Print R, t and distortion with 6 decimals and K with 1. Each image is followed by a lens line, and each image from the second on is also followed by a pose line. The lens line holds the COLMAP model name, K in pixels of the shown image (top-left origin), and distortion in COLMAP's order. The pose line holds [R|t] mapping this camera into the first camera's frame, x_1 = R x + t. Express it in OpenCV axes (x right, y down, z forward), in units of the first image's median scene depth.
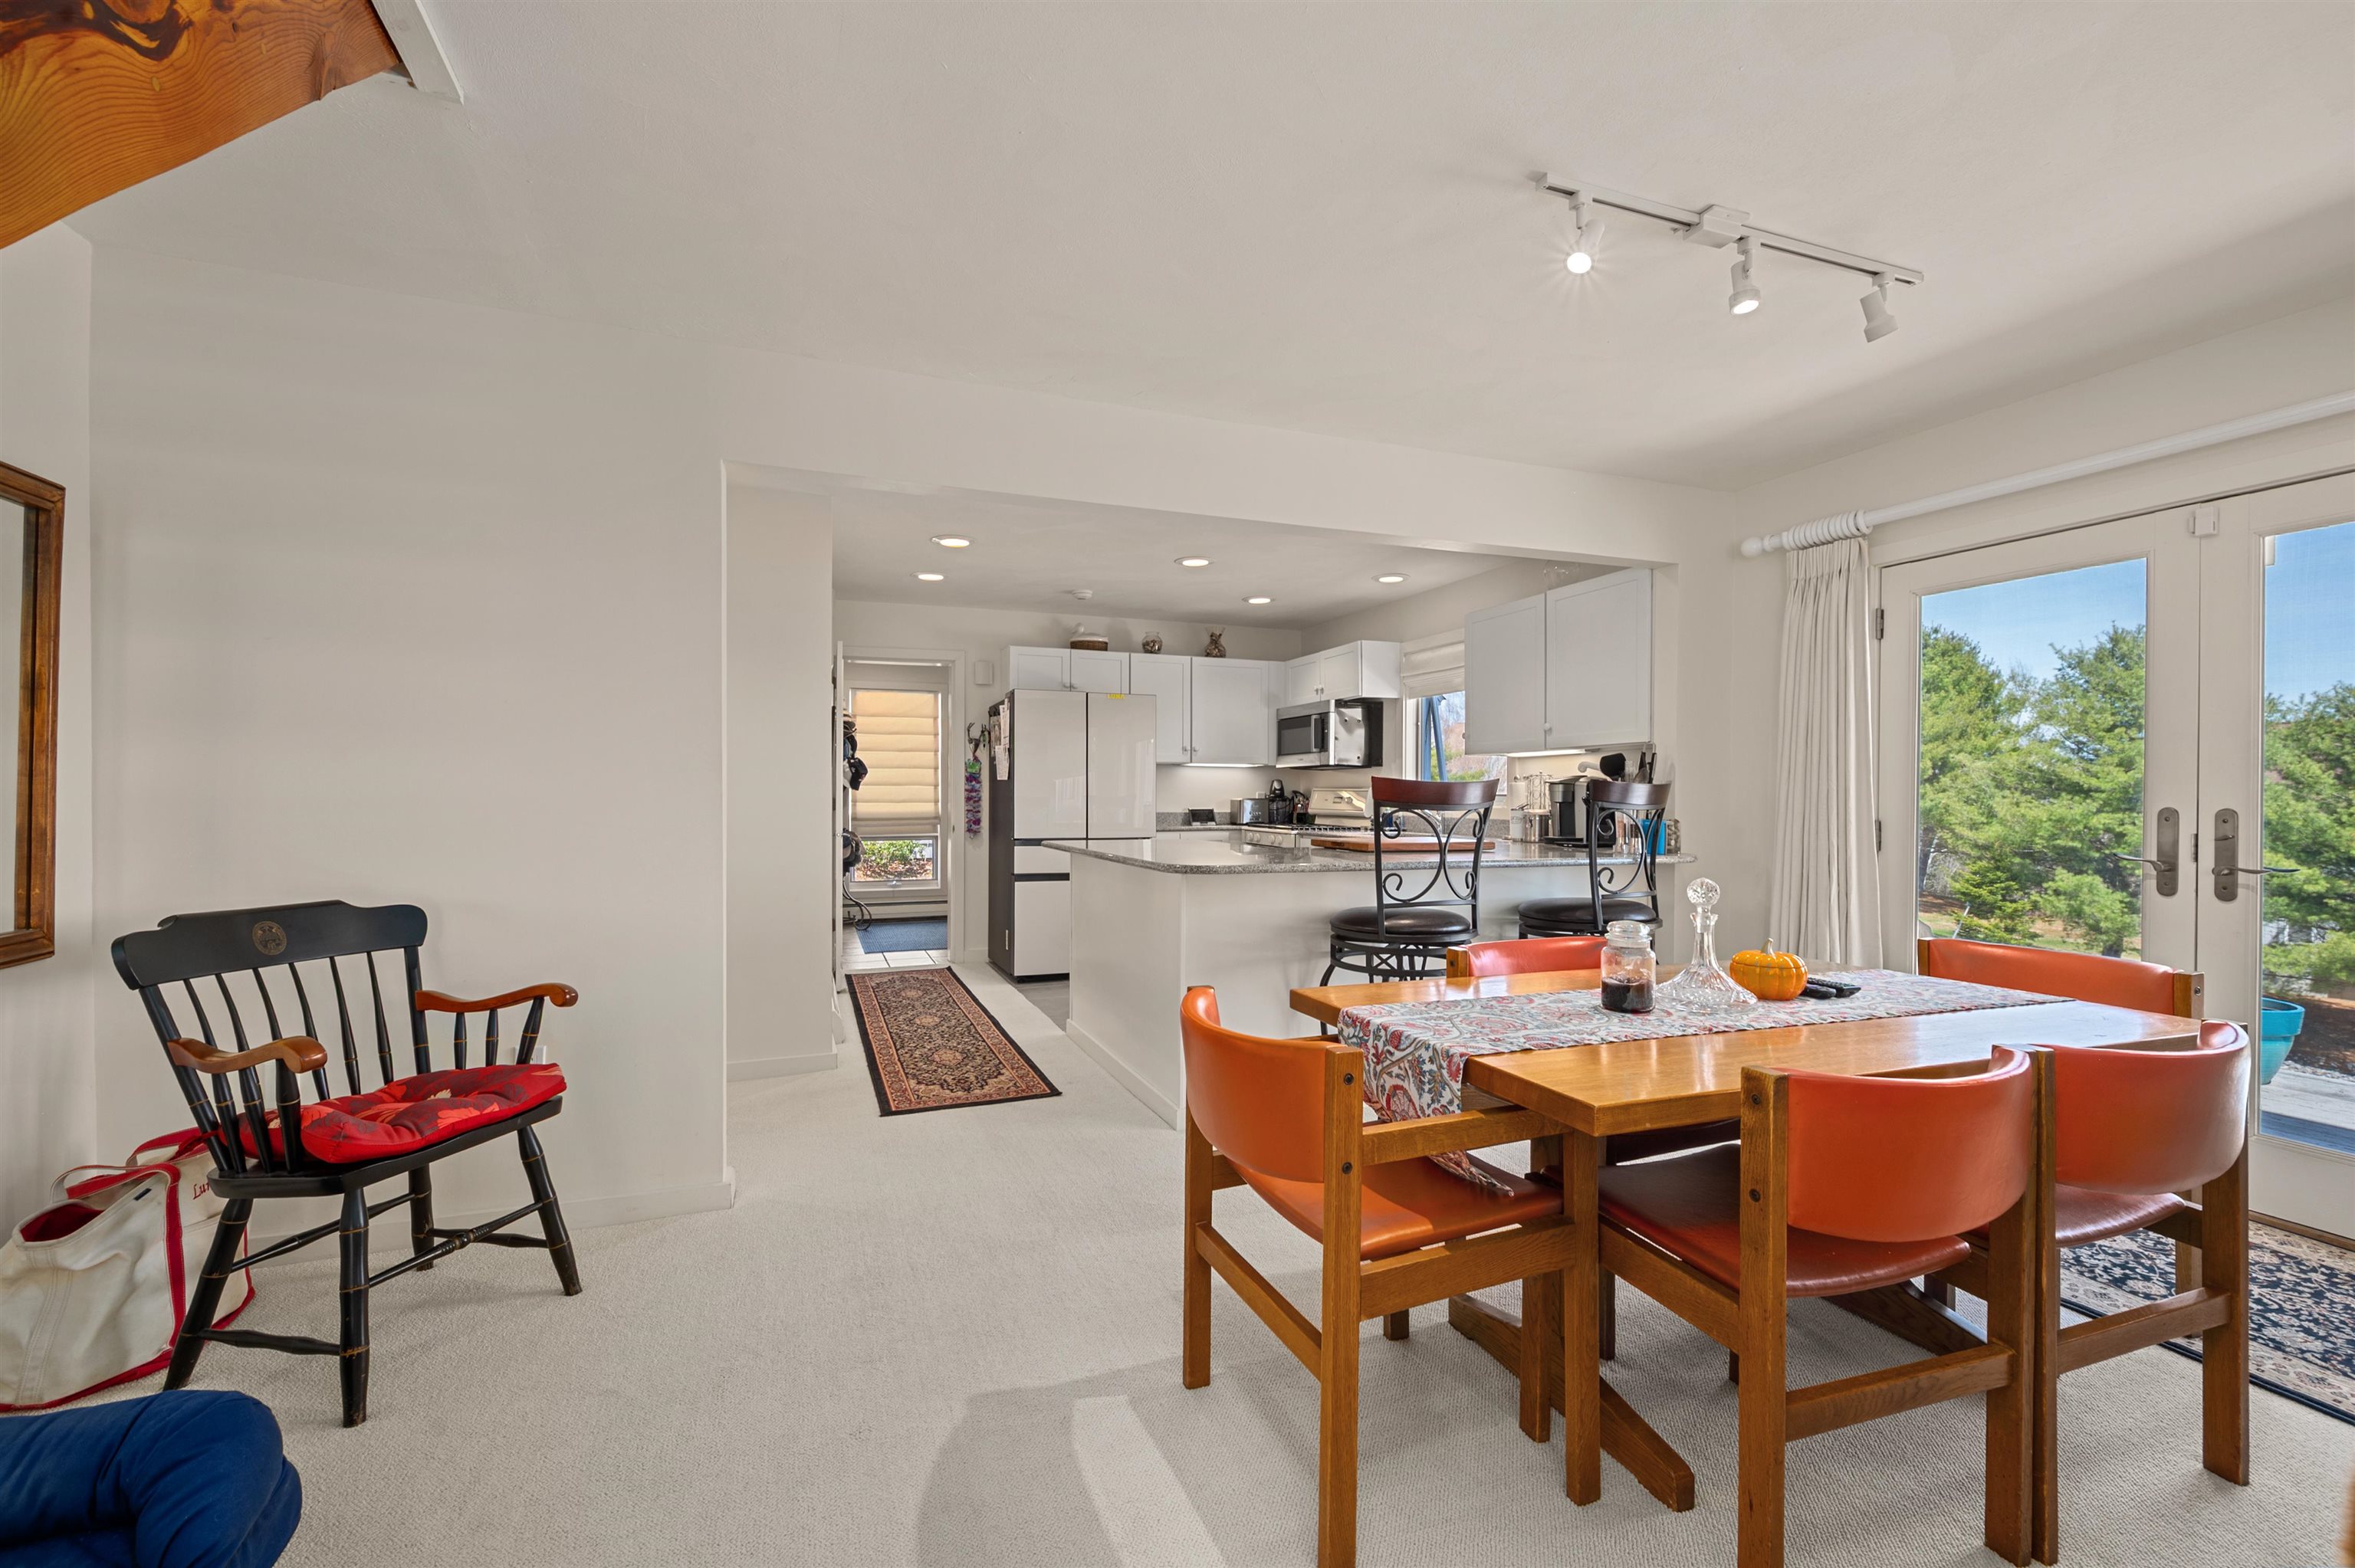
lens RADIAL K [[982.4, 0, 1181.0], [0, 982.4, 796.2], [0, 0, 1]] dist [0.004926, 0.001045]
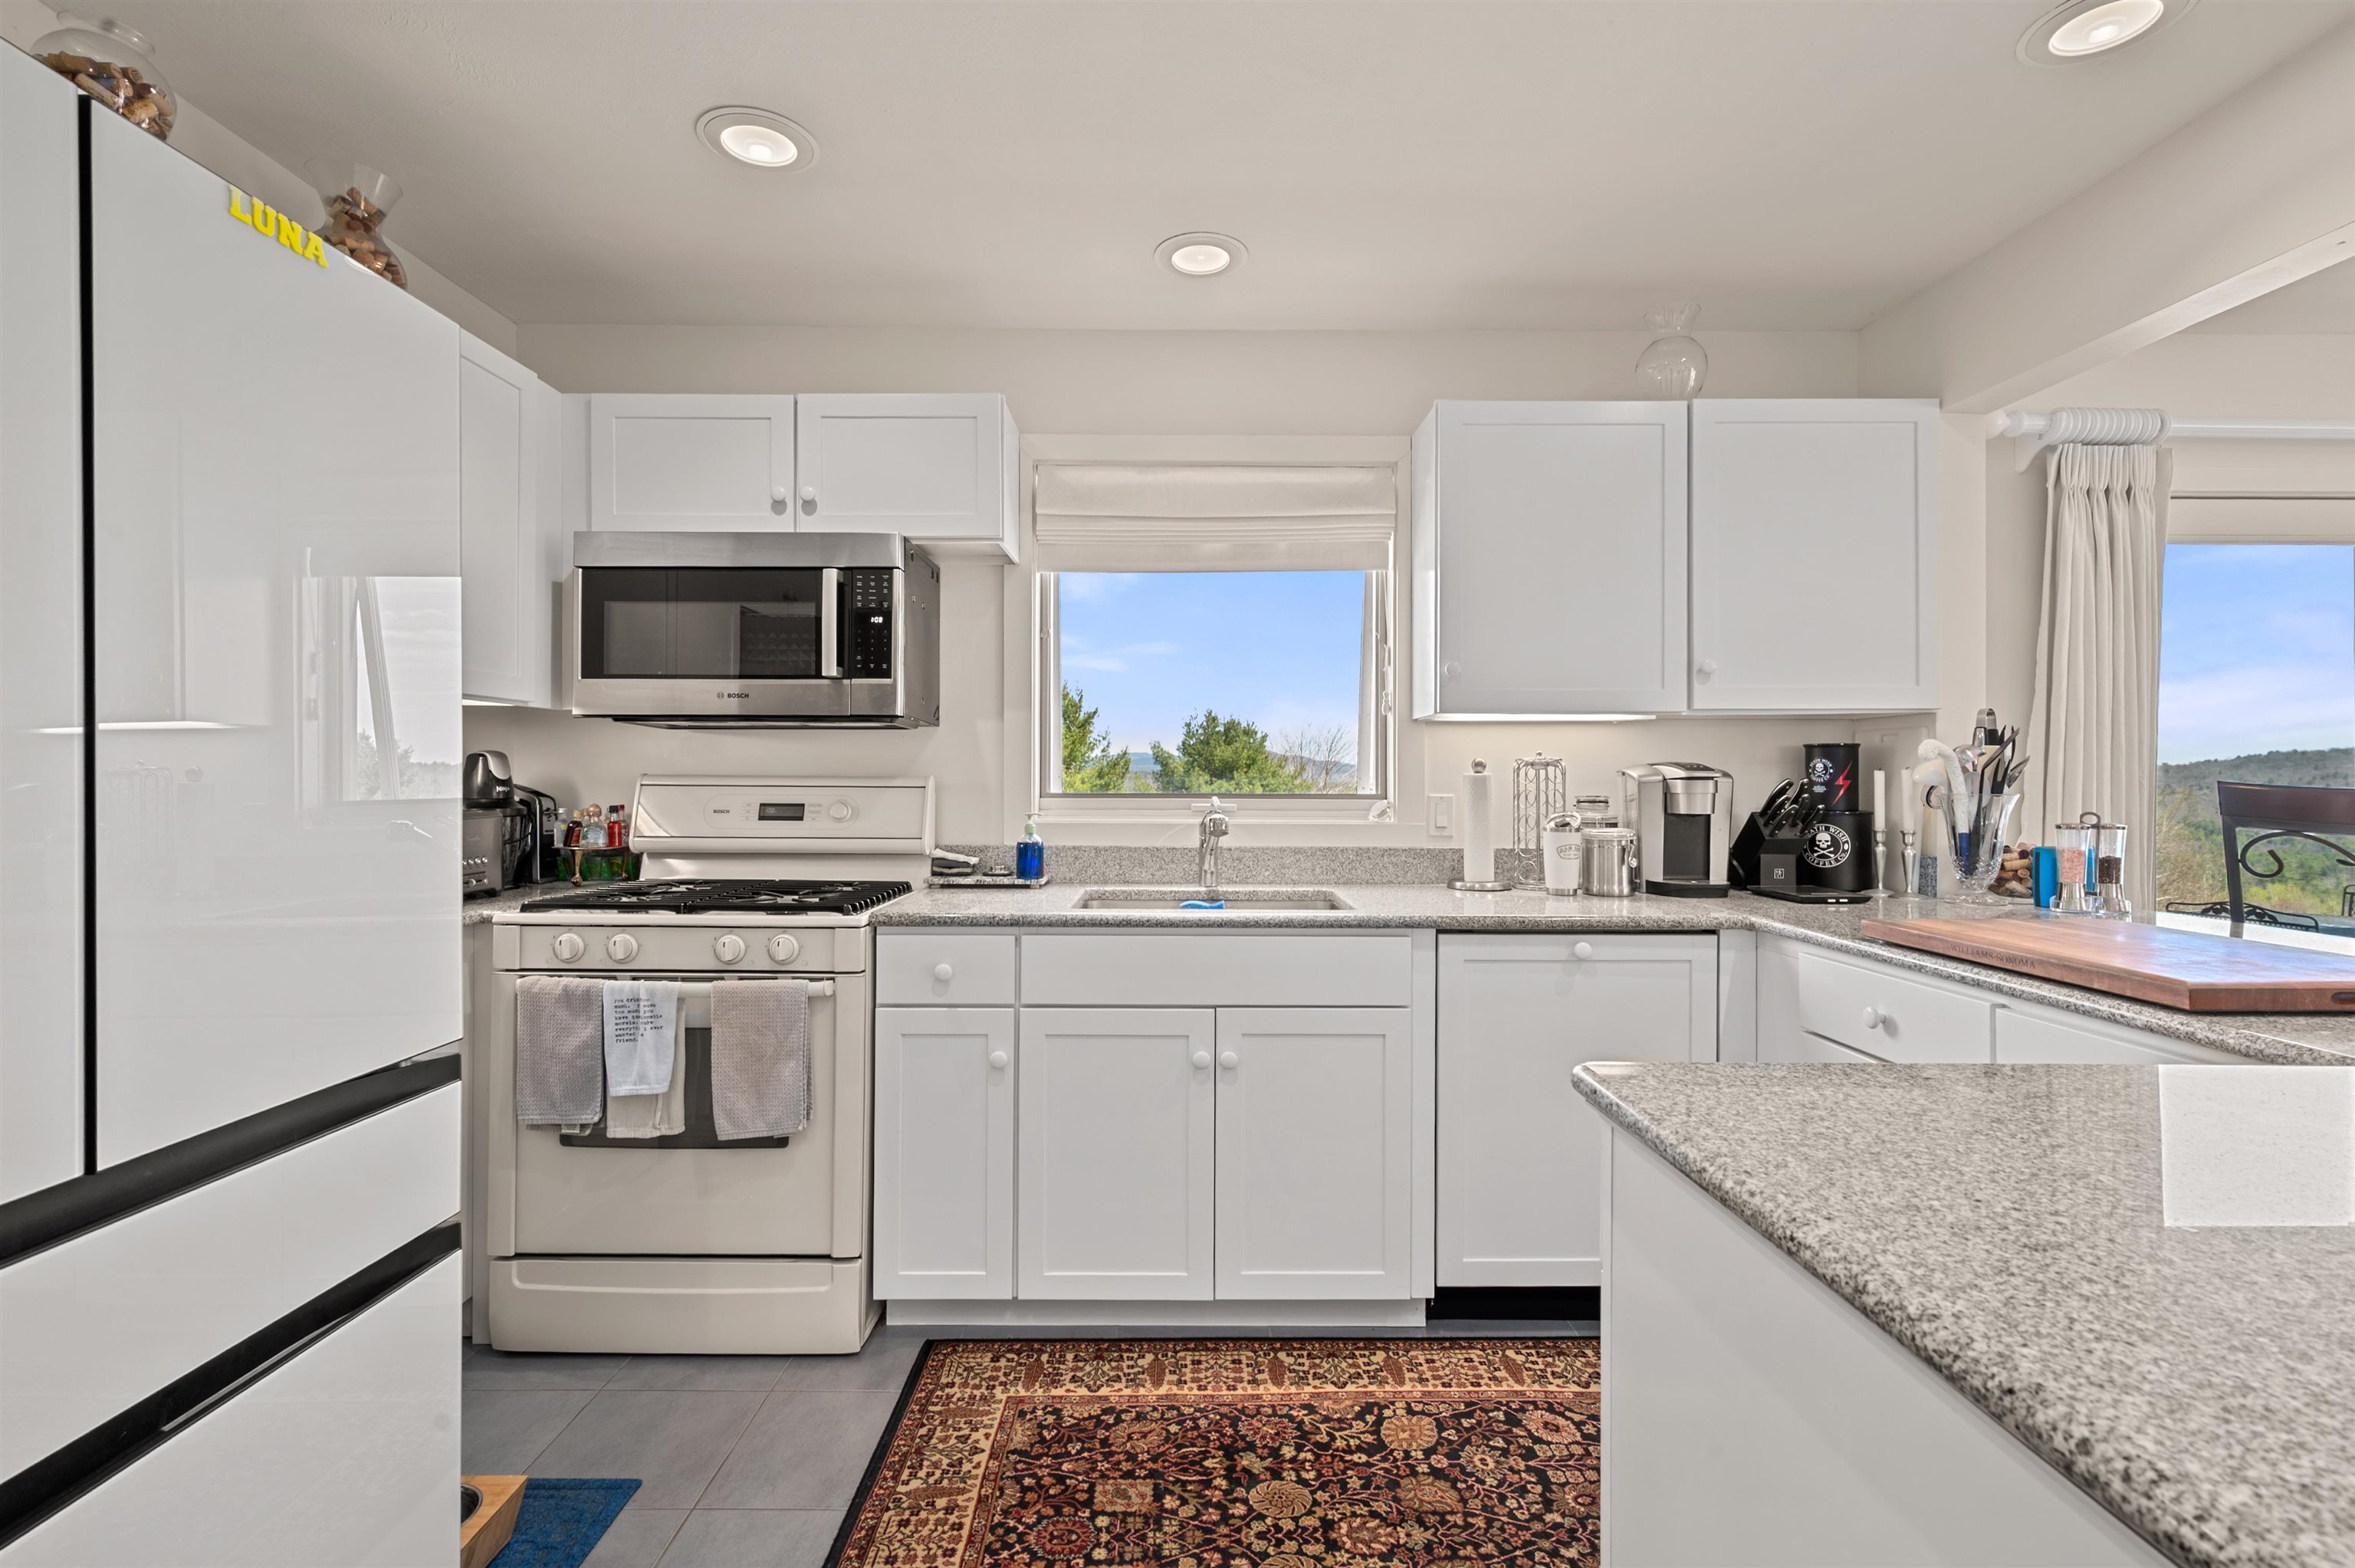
lens RADIAL K [[1066.0, 0, 1178.3], [0, 1066.0, 770.5], [0, 0, 1]] dist [0.007019, -0.001245]
pose [[0.358085, -0.000809, 0.933689, -0.168461], [-0.001528, 0.999998, 0.001453, -0.012507], [-0.933688, -0.001947, 0.358083, 0.743744]]
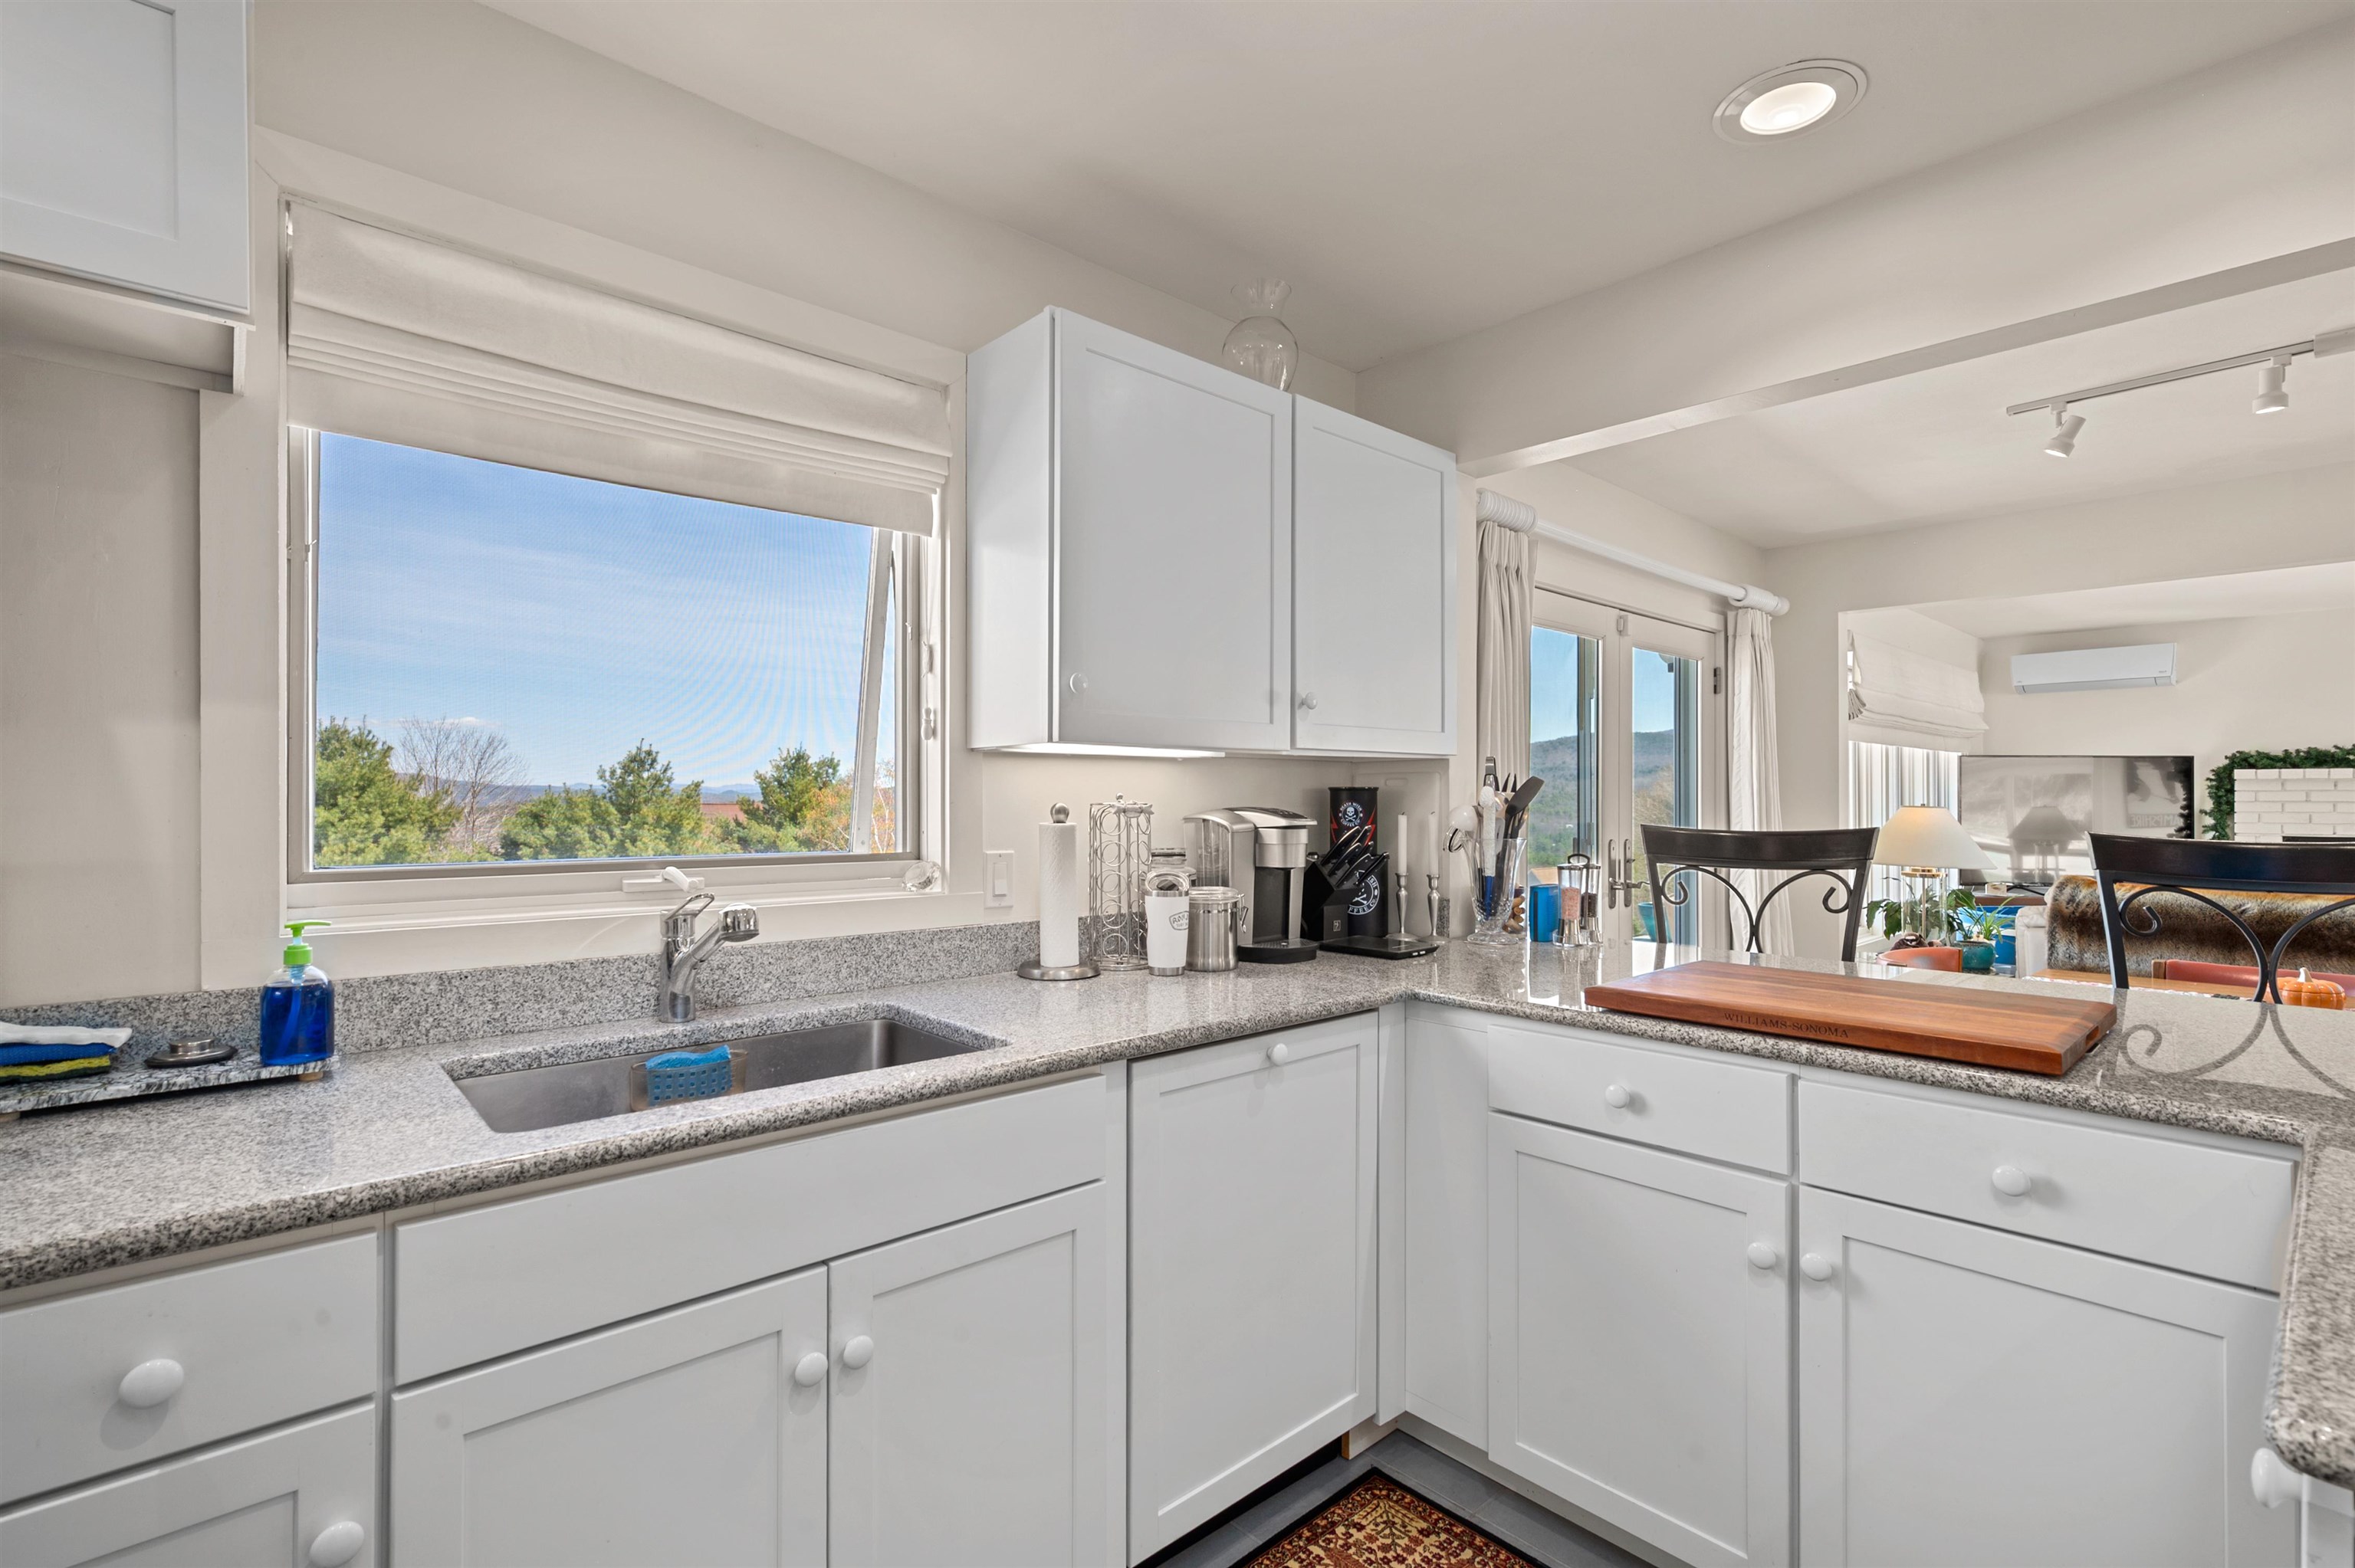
lens RADIAL K [[1066.0, 0, 1168.8], [0, 1066.0, 800.4], [0, 0, 1]] dist [0.007019, -0.001245]
pose [[-0.351386, -0.007030, 0.936204, -0.043446], [-0.004542, 0.999973, 0.005804, -0.019701], [-0.936220, -0.002213, -0.351408, 0.864963]]
